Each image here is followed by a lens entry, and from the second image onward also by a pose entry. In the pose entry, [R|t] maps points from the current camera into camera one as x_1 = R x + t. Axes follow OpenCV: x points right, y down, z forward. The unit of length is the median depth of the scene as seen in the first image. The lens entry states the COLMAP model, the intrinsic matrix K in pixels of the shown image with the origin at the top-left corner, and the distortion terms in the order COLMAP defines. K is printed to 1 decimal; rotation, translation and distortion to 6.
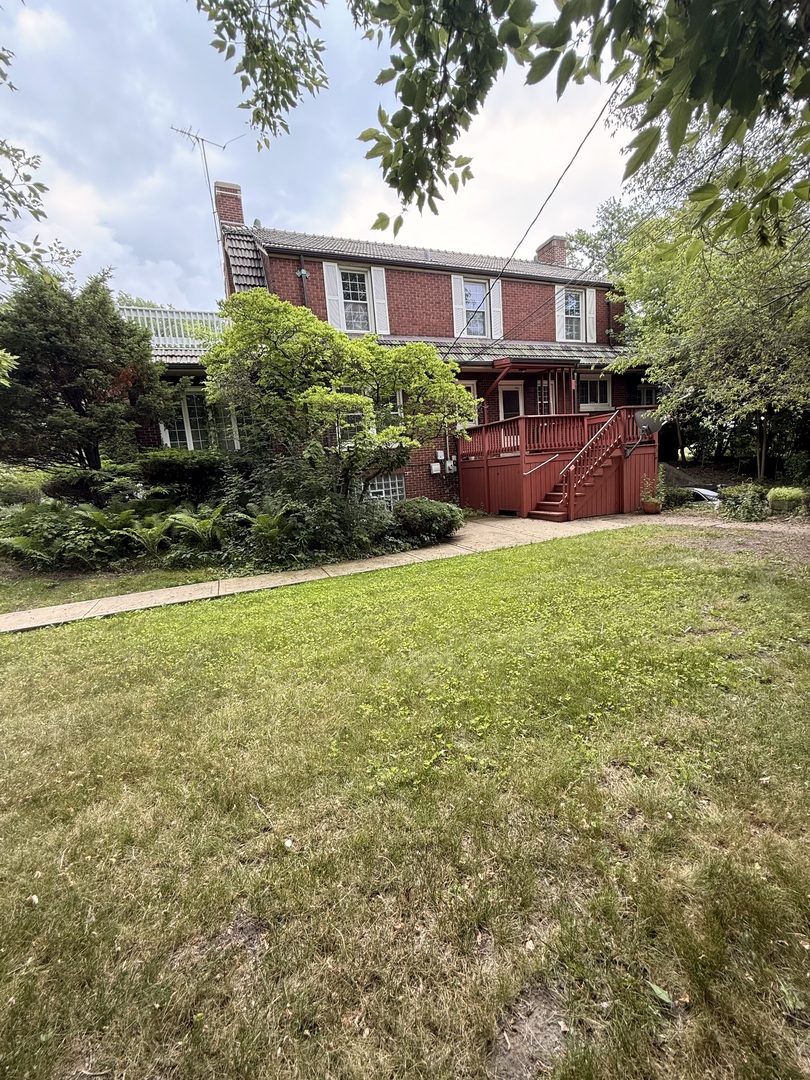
lens RADIAL K [[431.5, 0, 405.0], [0, 431.5, 540.0], [0, 0, 1]] dist [-0.000513, 0.000730]
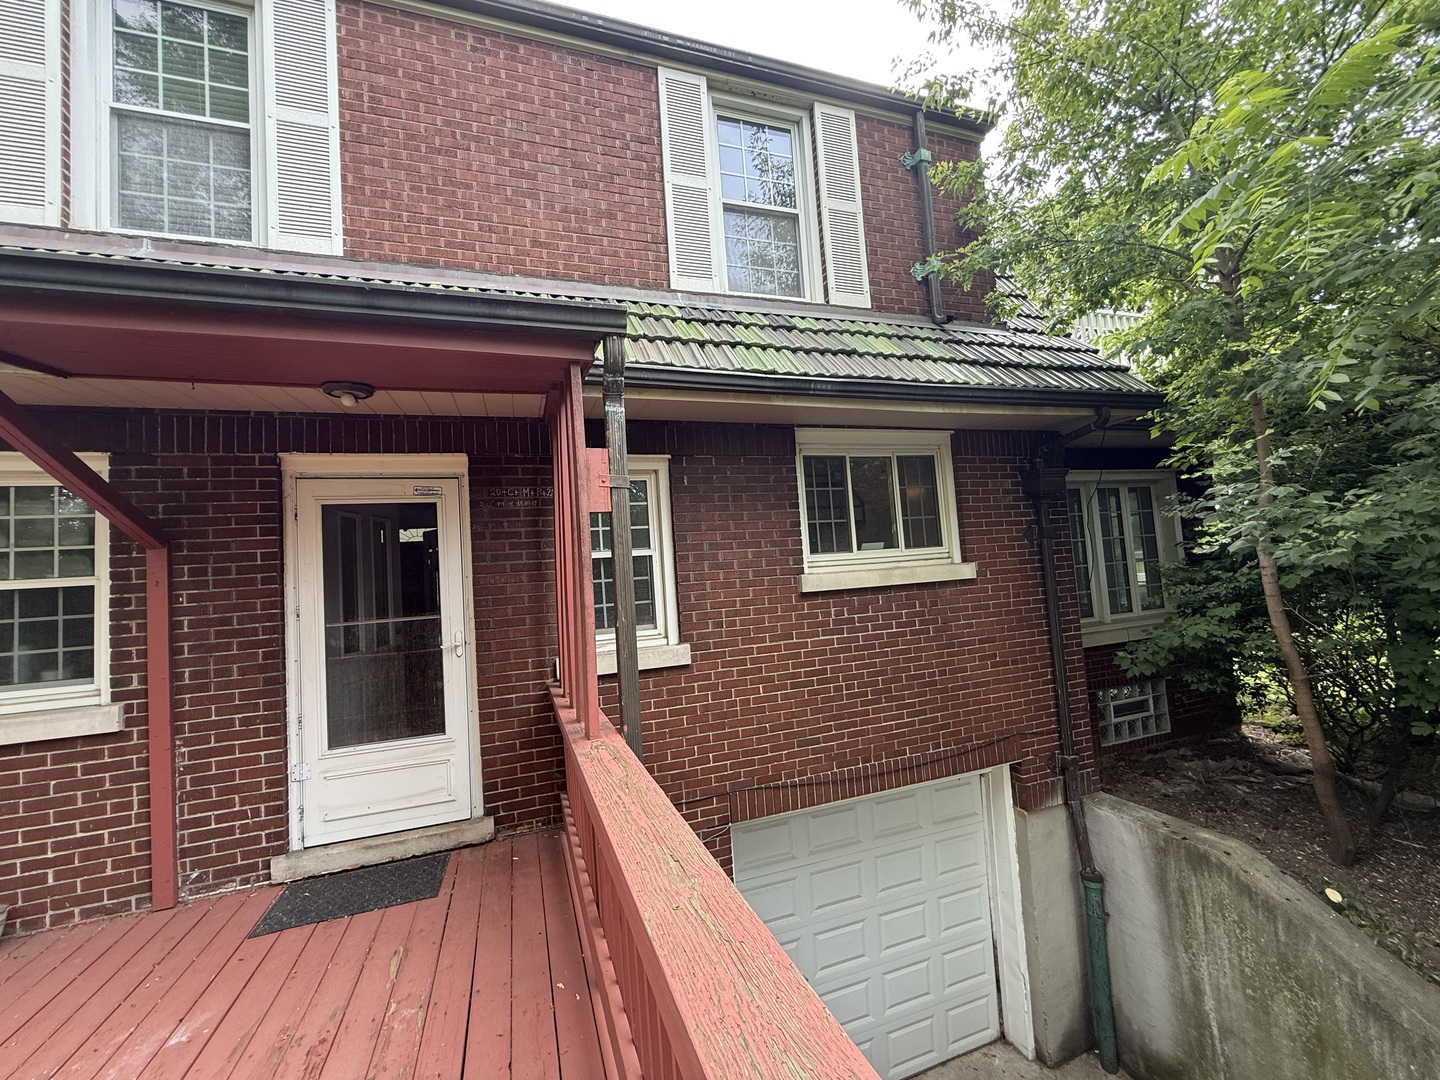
lens RADIAL K [[575.3, 0, 715.8], [0, 575.3, 539.2], [0, 0, 1]] dist [-0.000513, 0.000730]
pose [[0.998072, 0.009744, -0.061290, 0.392413], [-0.022283, 0.978007, -0.207378, -0.271797], [0.057921, 0.208344, 0.976339, 0.735458]]
